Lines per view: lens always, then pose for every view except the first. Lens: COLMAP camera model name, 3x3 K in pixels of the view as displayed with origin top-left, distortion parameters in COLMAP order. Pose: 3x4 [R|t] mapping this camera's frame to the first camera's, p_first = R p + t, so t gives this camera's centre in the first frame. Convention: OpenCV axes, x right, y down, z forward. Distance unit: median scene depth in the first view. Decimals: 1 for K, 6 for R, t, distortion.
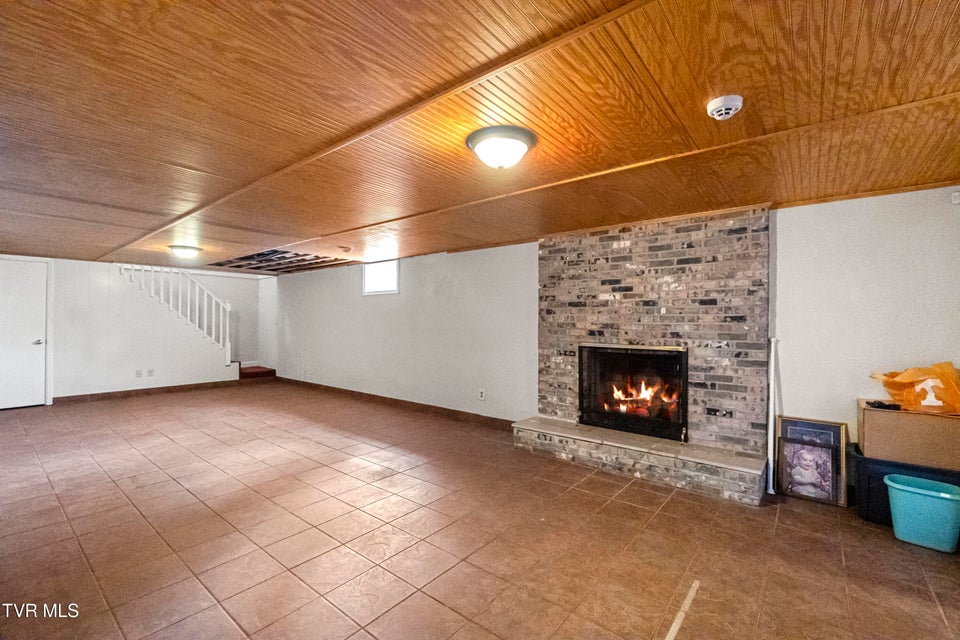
lens RADIAL K [[417.1, 0, 480.7], [0, 417.1, 325.5], [0, 0, 1]] dist [-0.000747, 0.000427]
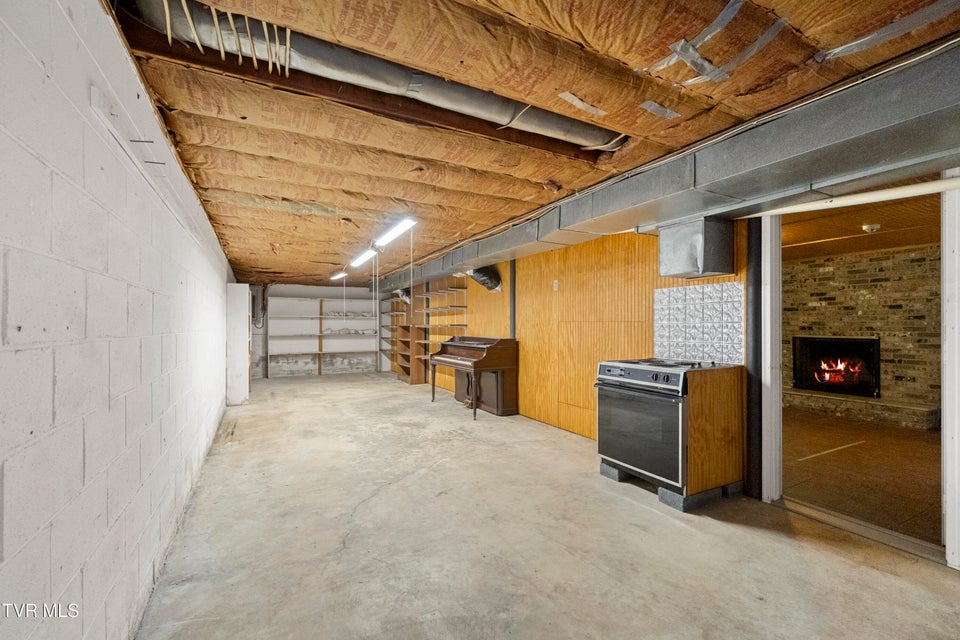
lens RADIAL K [[417.1, 0, 480.7], [0, 417.1, 325.5], [0, 0, 1]] dist [-0.000747, 0.000427]
pose [[0.921603, -0.006440, -0.388080, -0.259239], [0.003304, 0.999956, -0.008747, 0.020436], [0.388119, 0.006779, 0.921584, -0.980673]]
